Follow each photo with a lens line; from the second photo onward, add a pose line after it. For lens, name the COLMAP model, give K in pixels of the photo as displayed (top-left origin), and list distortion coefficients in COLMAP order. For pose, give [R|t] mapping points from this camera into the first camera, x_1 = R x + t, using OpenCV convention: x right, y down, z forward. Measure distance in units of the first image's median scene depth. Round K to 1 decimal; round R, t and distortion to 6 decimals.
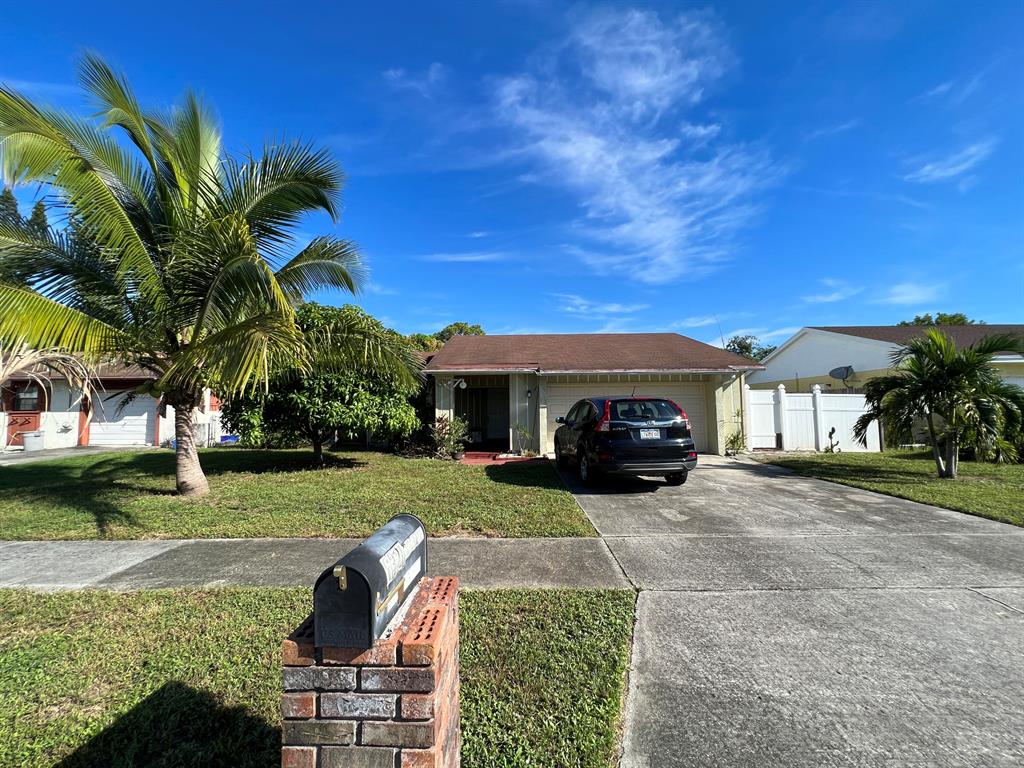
lens RADIAL K [[408.1, 0, 511.4], [0, 408.1, 382.6], [0, 0, 1]] dist [-0.000996, 0.000018]
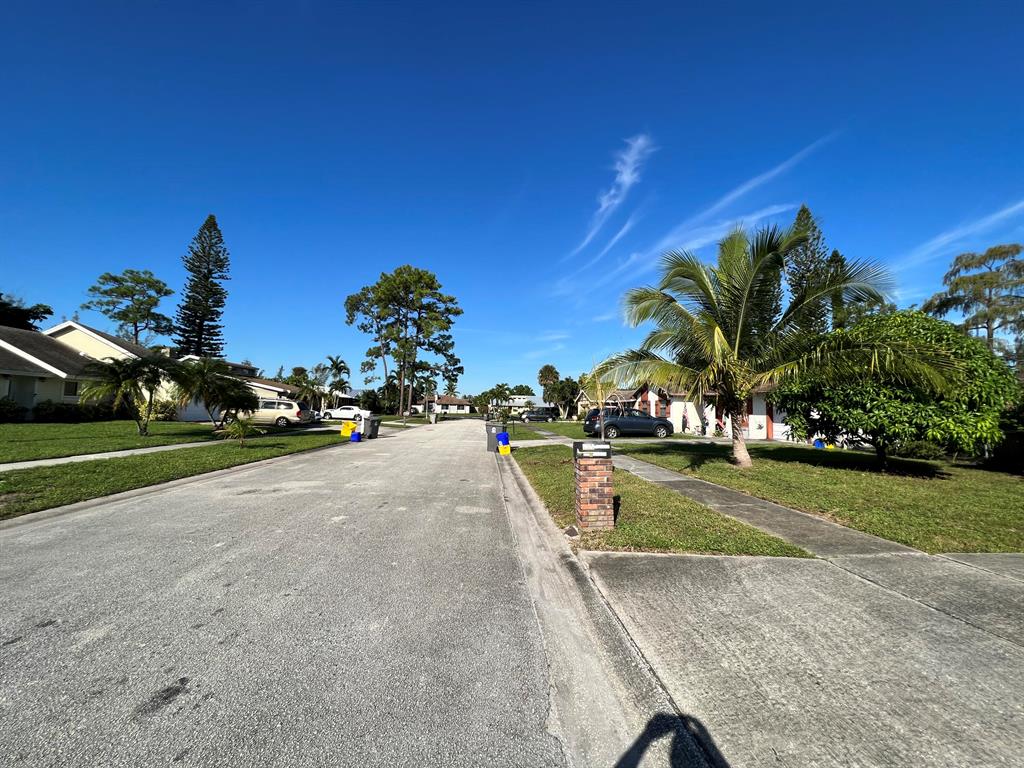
lens RADIAL K [[408.1, 0, 511.2], [0, 408.1, 383.3], [0, 0, 1]] dist [-0.000996, 0.000018]
pose [[0.081889, -0.053188, -0.995221, 1.414379], [0.036659, 0.998060, -0.050324, -0.005976], [0.995967, -0.032362, 0.083680, -0.044968]]
